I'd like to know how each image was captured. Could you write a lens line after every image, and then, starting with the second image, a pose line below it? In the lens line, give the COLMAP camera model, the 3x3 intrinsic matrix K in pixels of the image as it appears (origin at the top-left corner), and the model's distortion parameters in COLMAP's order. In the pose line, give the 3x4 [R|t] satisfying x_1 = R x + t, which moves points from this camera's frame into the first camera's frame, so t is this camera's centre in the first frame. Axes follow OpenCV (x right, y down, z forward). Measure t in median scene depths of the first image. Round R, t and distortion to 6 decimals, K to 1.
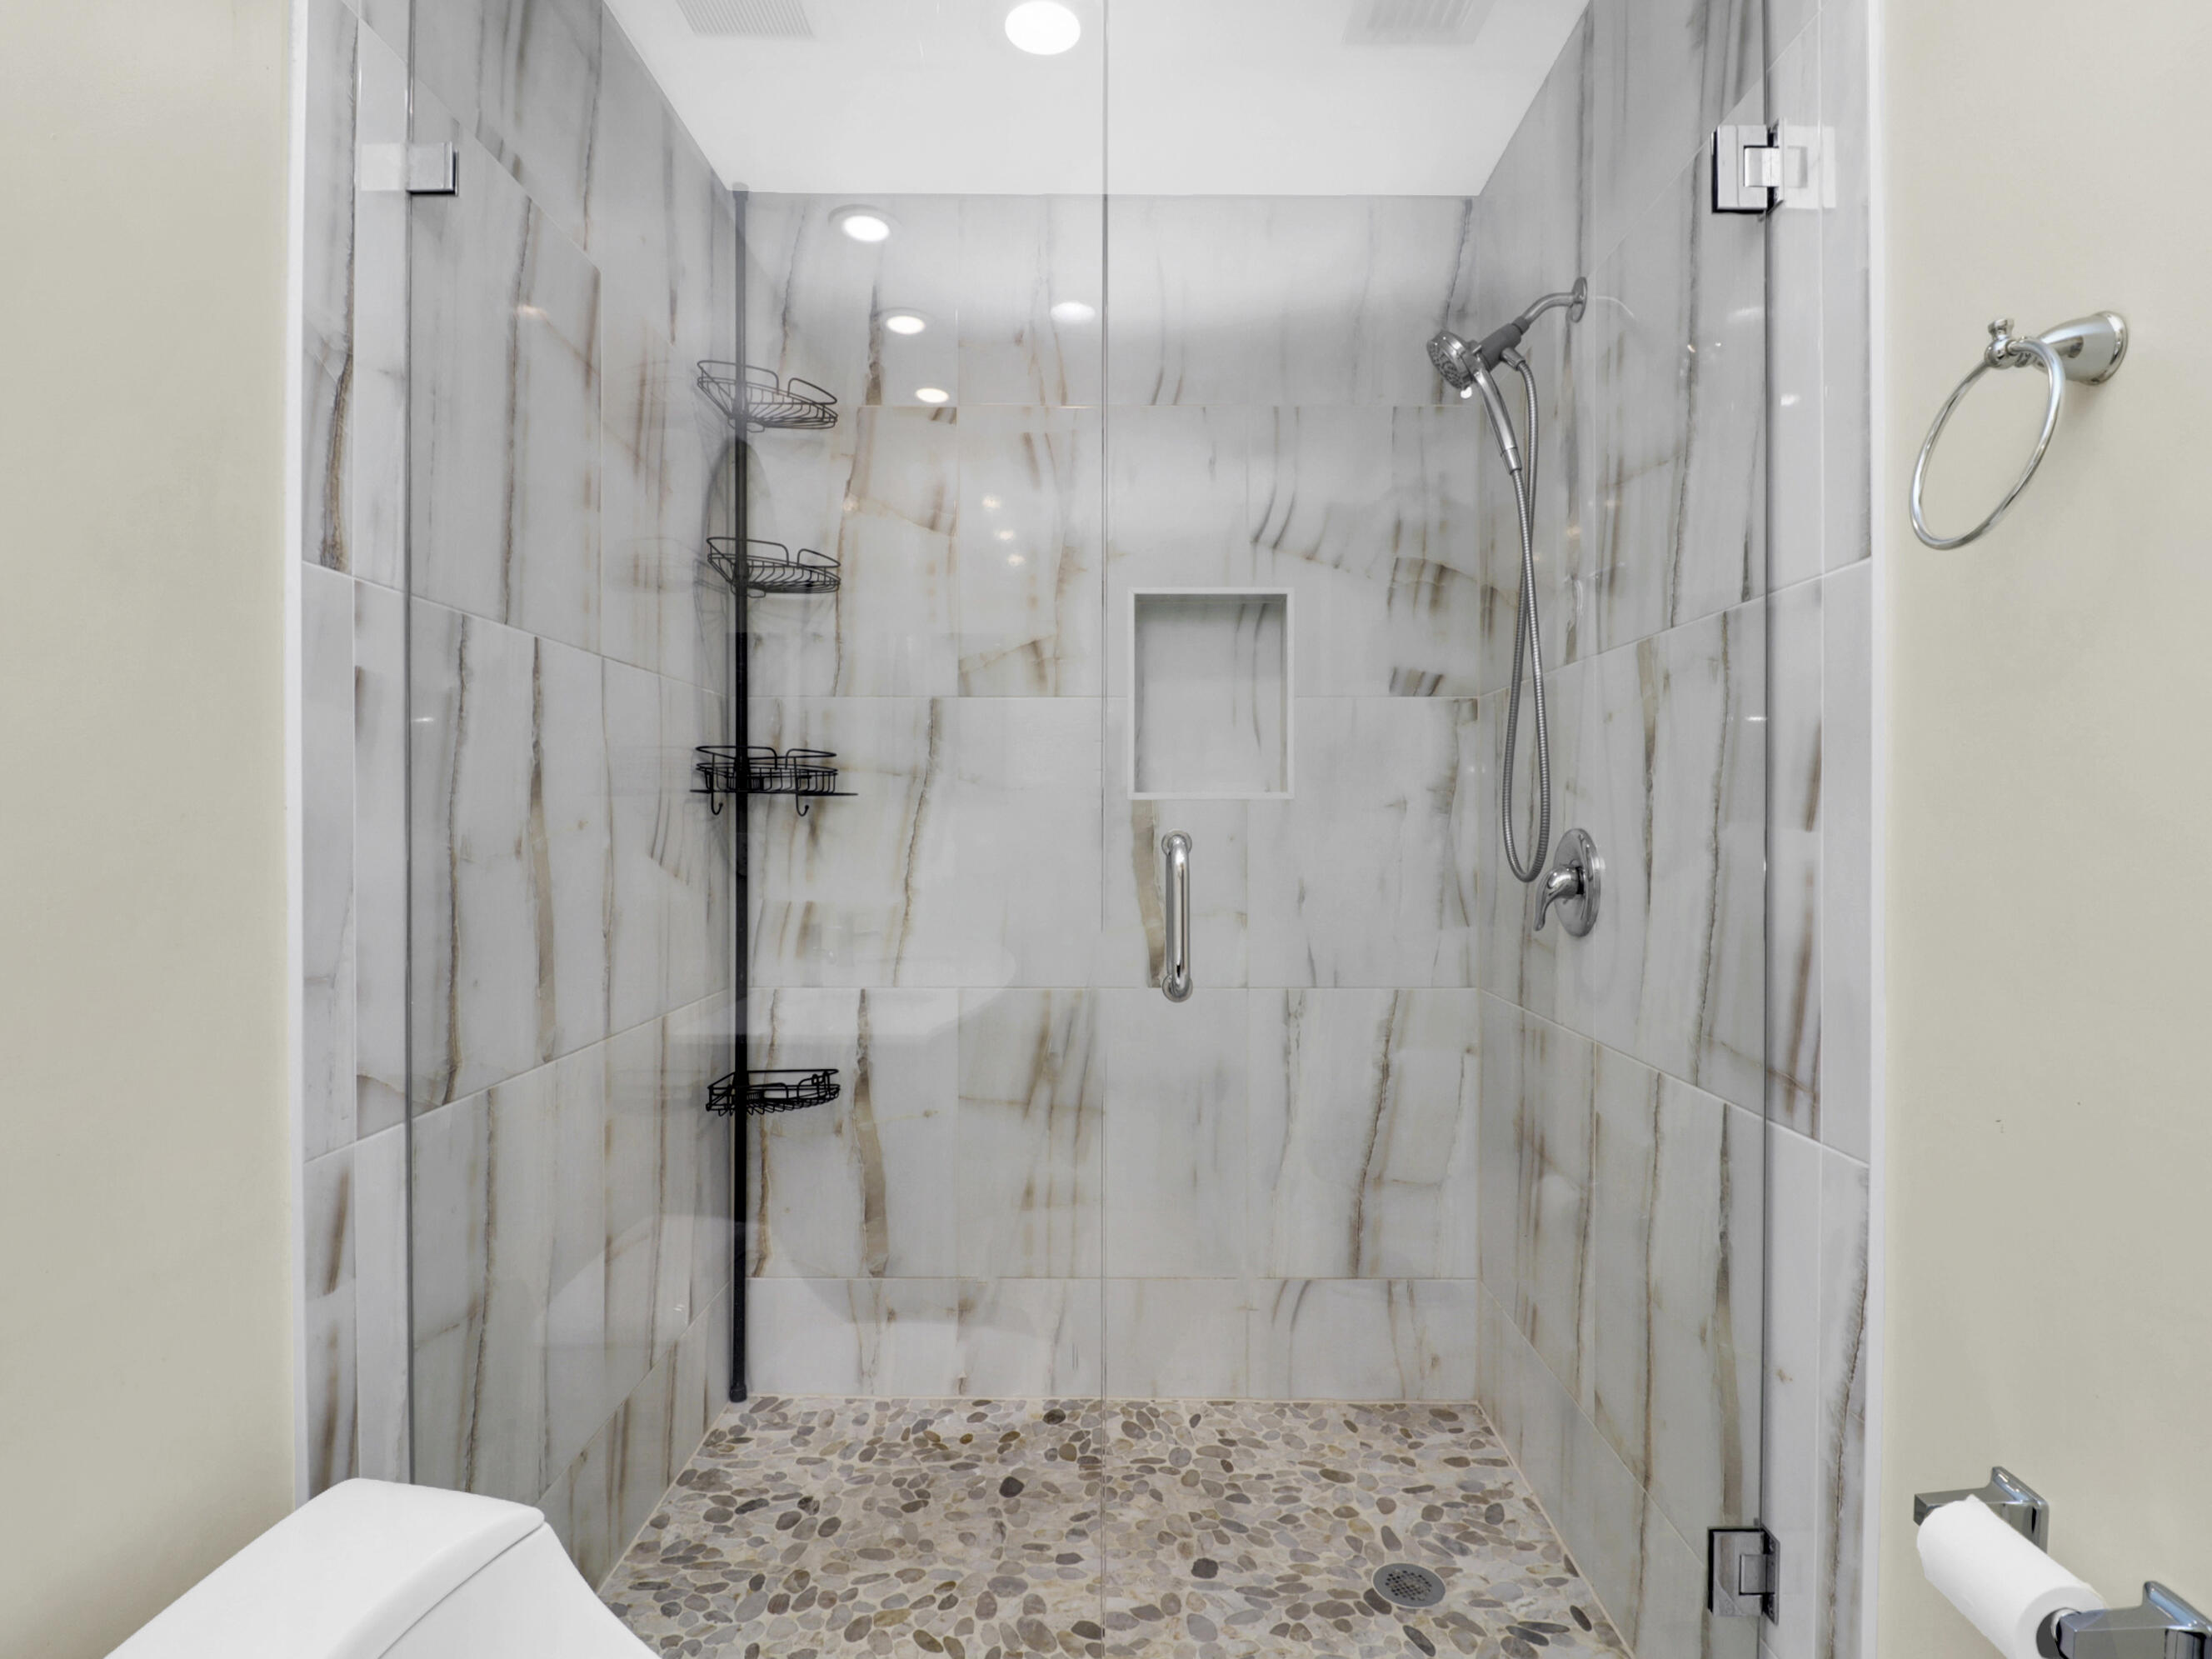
lens RADIAL K [[1187.5, 0, 1111.5], [0, 1187.5, 832.1], [0, 0, 1]] dist [-0.004461, -0.001200]
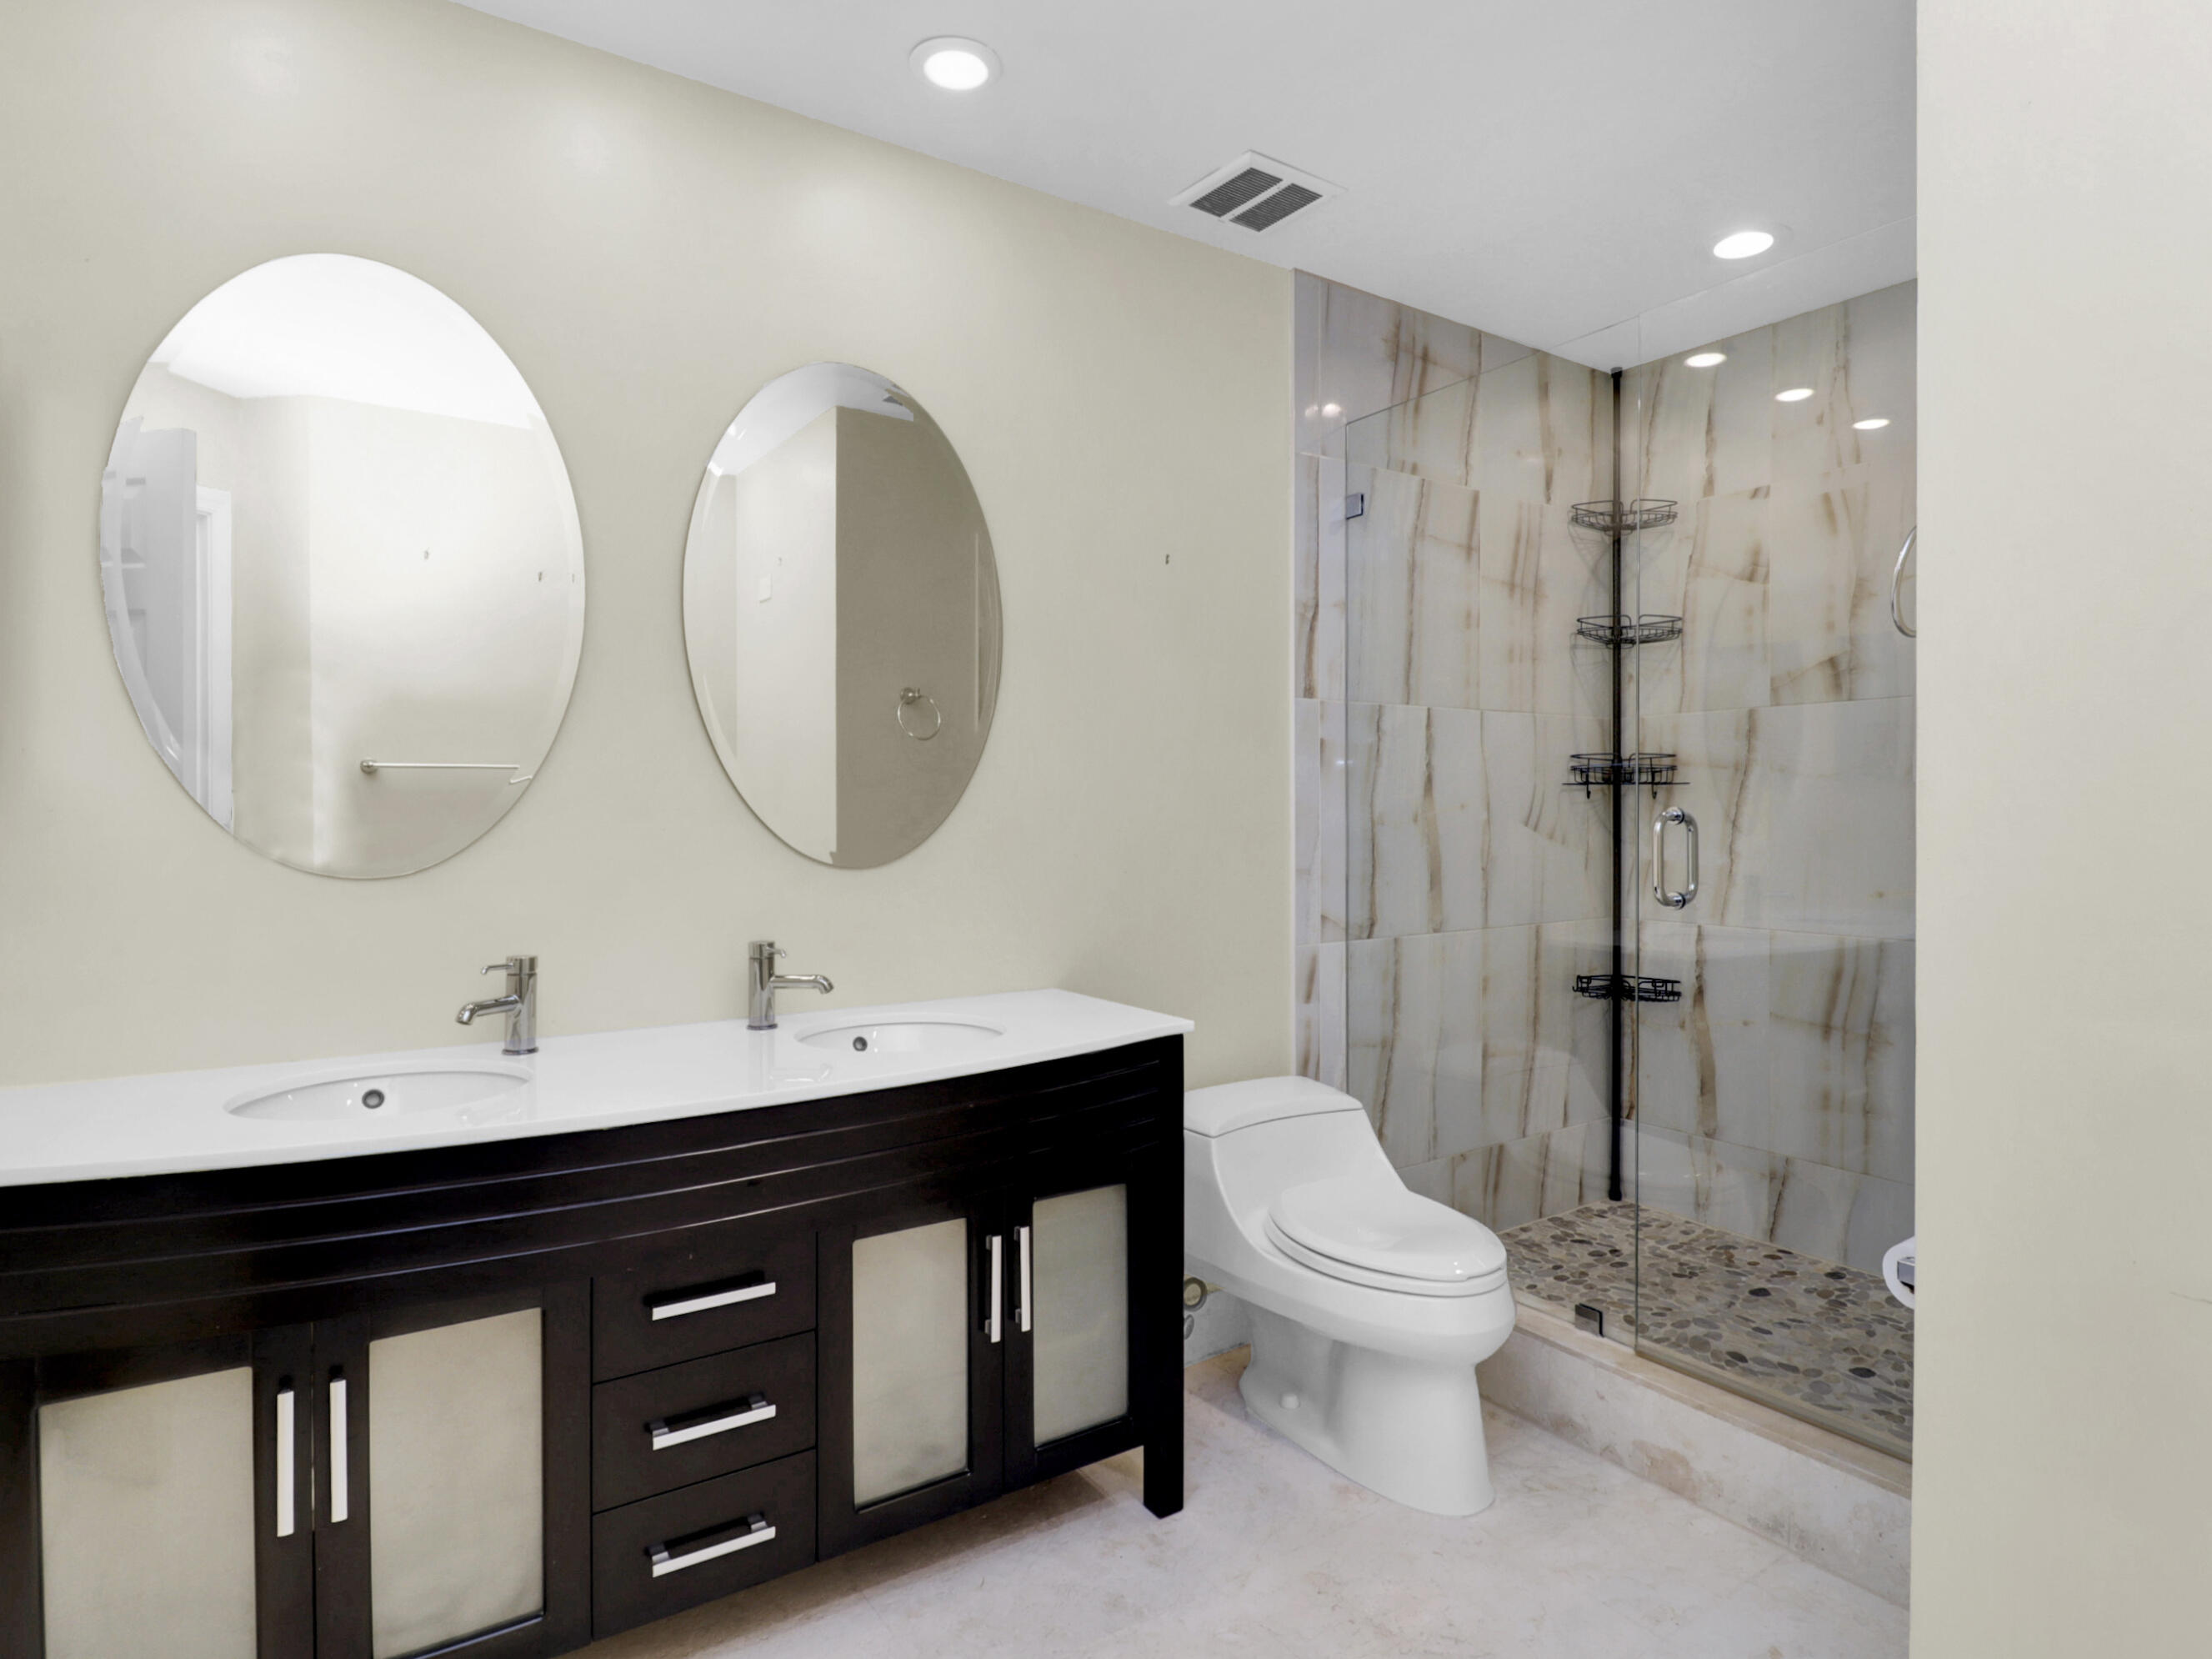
lens RADIAL K [[1200.0, 0, 1115.2], [0, 1200.0, 820.3], [0, 0, 1]] dist [0.001261, -0.016178]
pose [[0.559241, 0.004976, -0.828991, 0.689773], [-0.001116, 0.999986, 0.005249, 0.005631], [0.829005, -0.002010, 0.559238, -0.410249]]
